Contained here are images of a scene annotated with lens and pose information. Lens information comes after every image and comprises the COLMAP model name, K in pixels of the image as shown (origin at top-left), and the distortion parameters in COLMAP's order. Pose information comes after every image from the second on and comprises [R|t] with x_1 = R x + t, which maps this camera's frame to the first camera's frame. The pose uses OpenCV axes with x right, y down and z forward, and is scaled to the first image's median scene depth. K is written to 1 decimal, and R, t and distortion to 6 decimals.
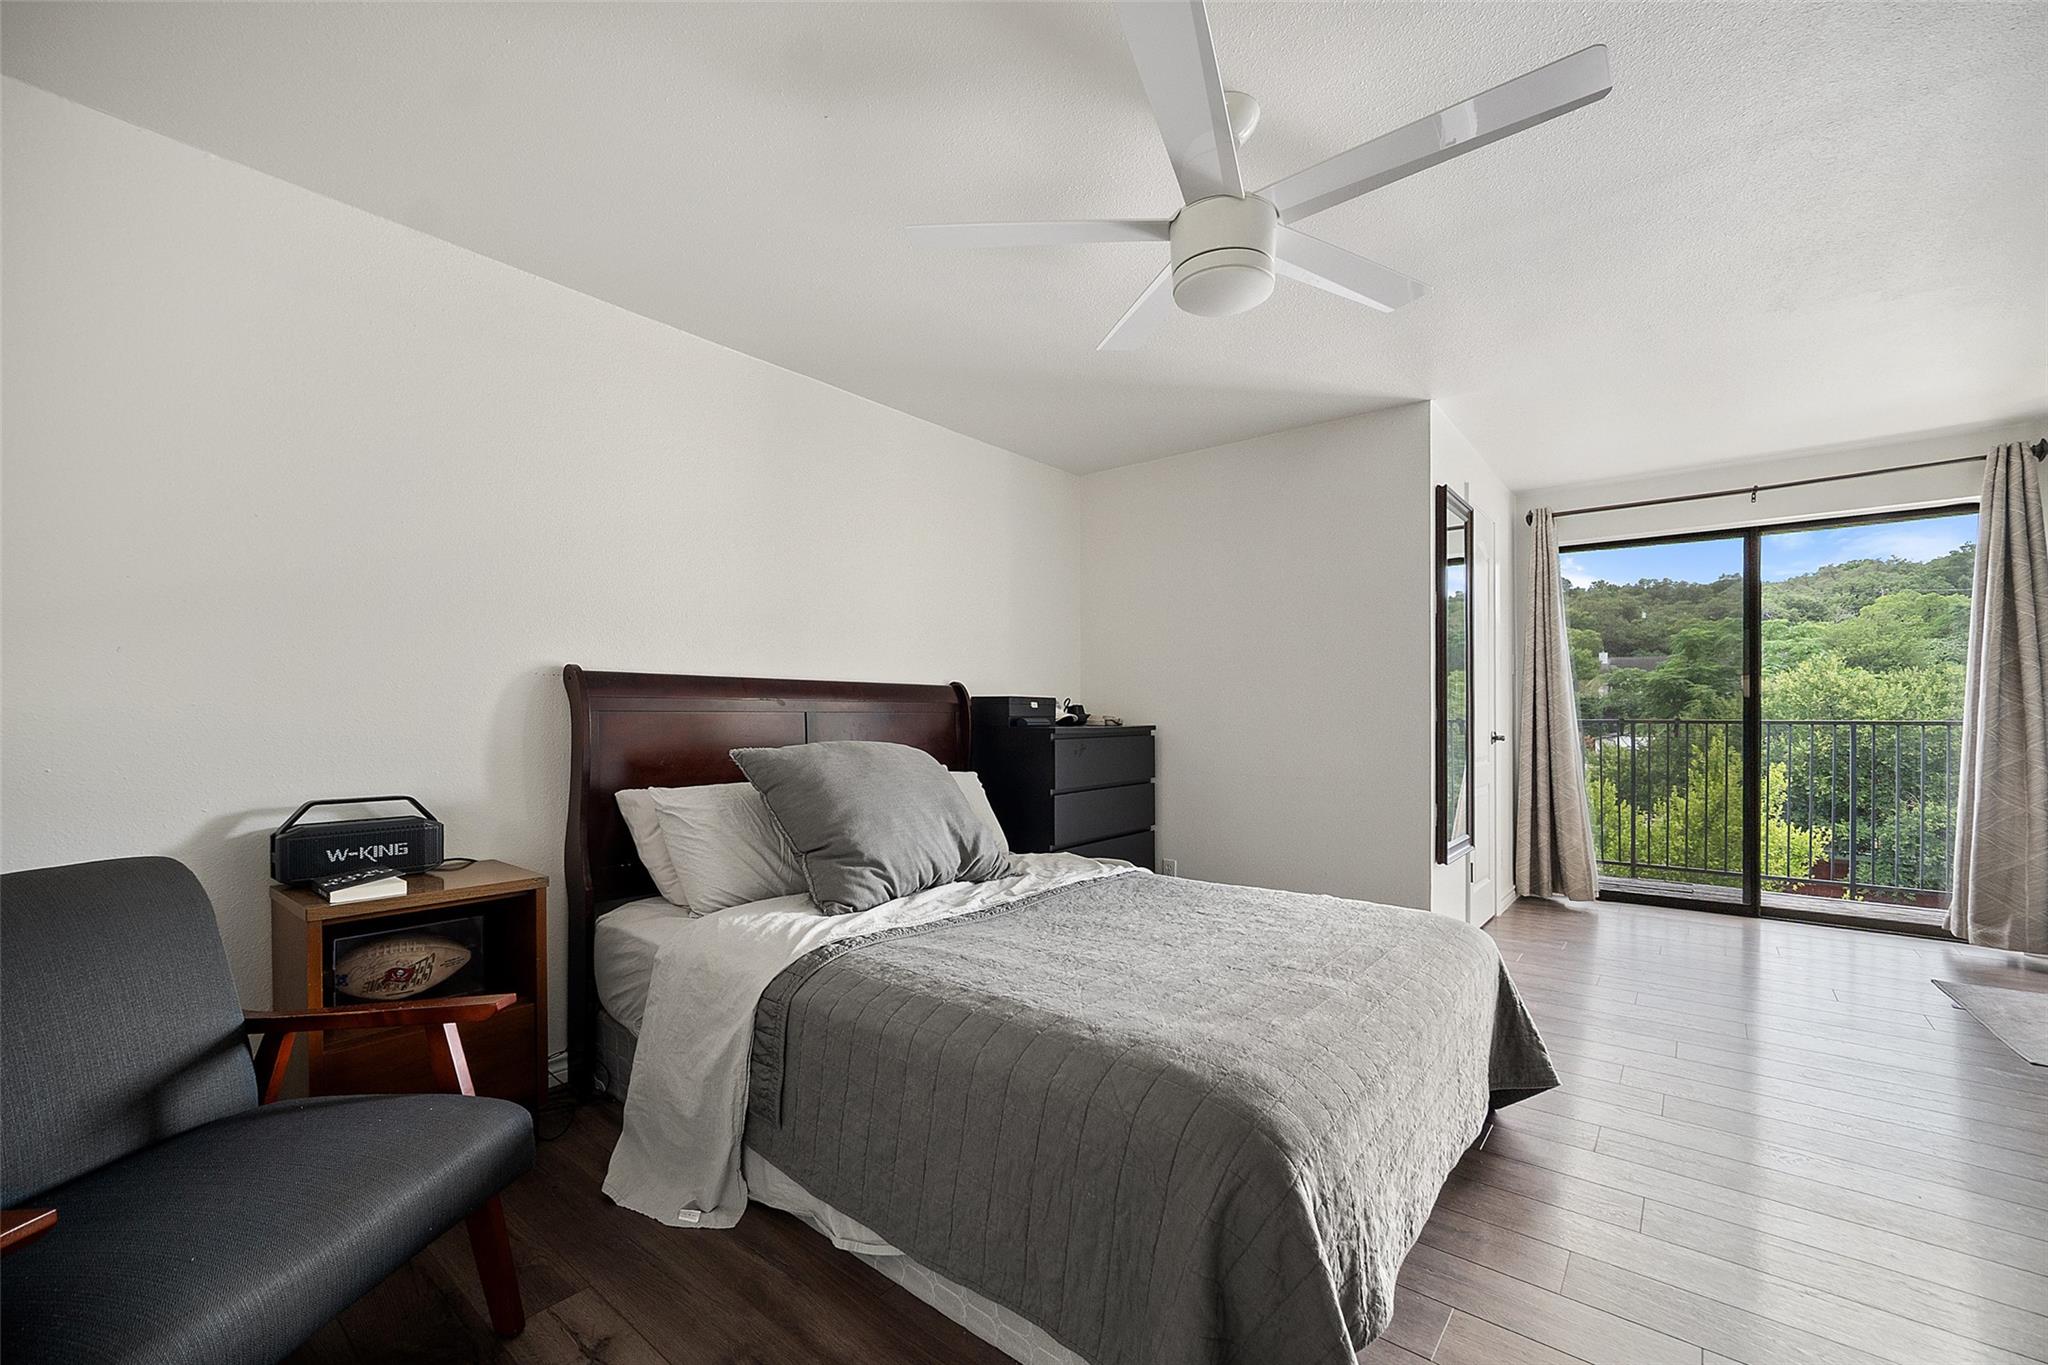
lens RADIAL K [[818.5, 0, 1015.1], [0, 818.5, 716.5], [0, 0, 1]] dist [-0.010009, 0.001195]
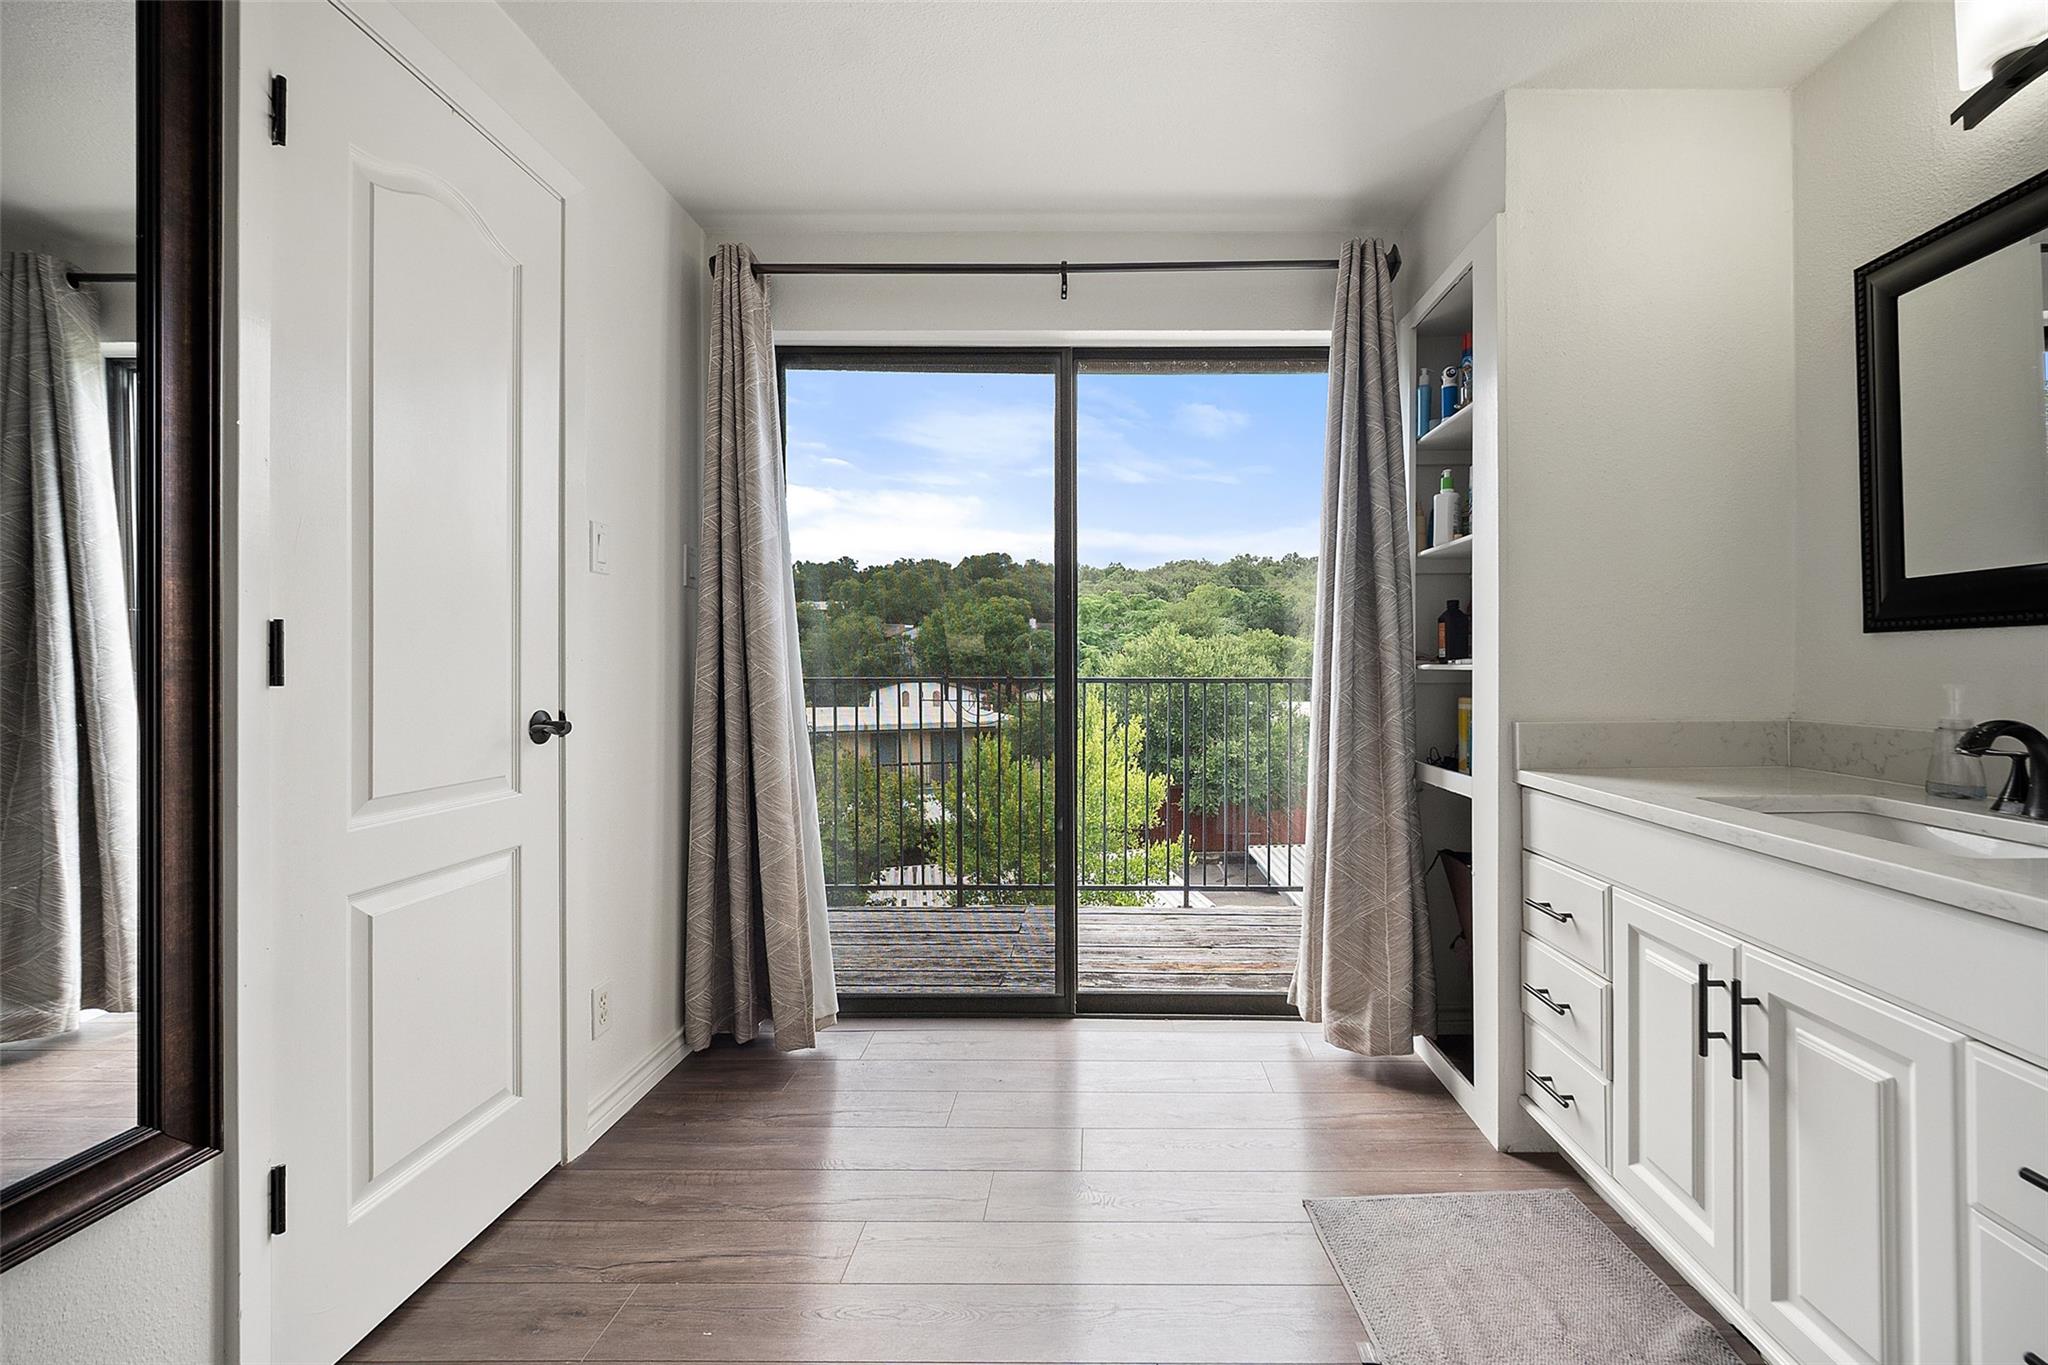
lens RADIAL K [[818.5, 0, 1094.4], [0, 818.5, 663.7], [0, 0, 1]] dist [-0.010009, 0.001195]
pose [[0.768962, 0.005737, 0.639269, 0.663048], [0.001760, 0.999937, -0.011091, 0.000360], [-0.639292, 0.009654, 0.768903, 0.646998]]
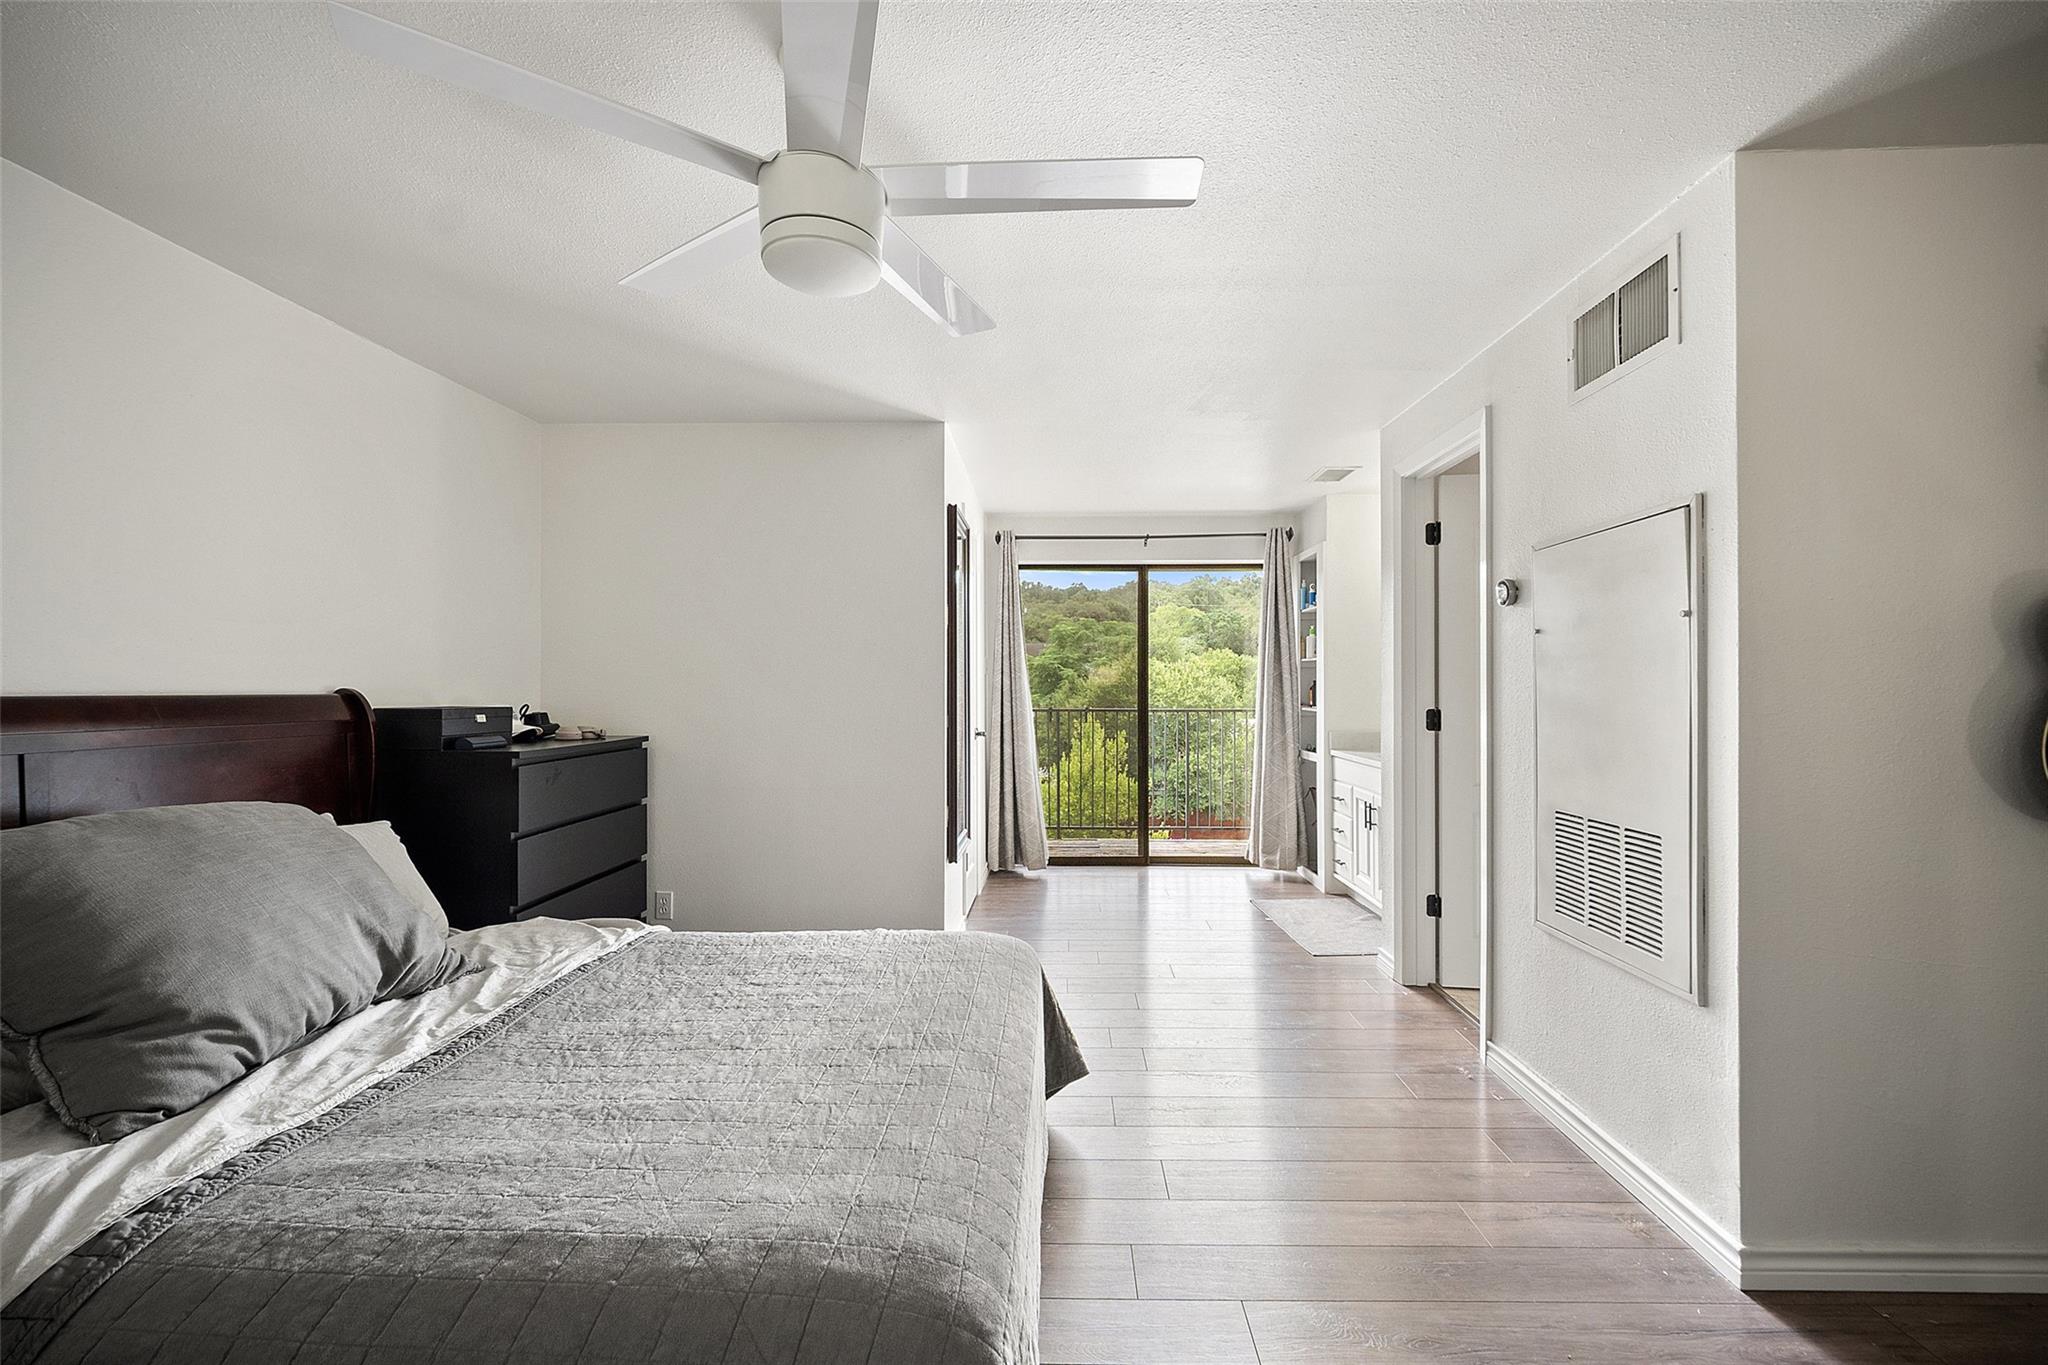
lens RADIAL K [[818.5, 0, 1038.2], [0, 818.5, 676.7], [0, 0, 1]] dist [-0.010009, 0.001195]
pose [[0.780326, 0.006893, 0.625335, -0.049526], [0.003774, 0.999869, -0.015731, -0.041758], [-0.625362, 0.014636, 0.780198, 0.104574]]
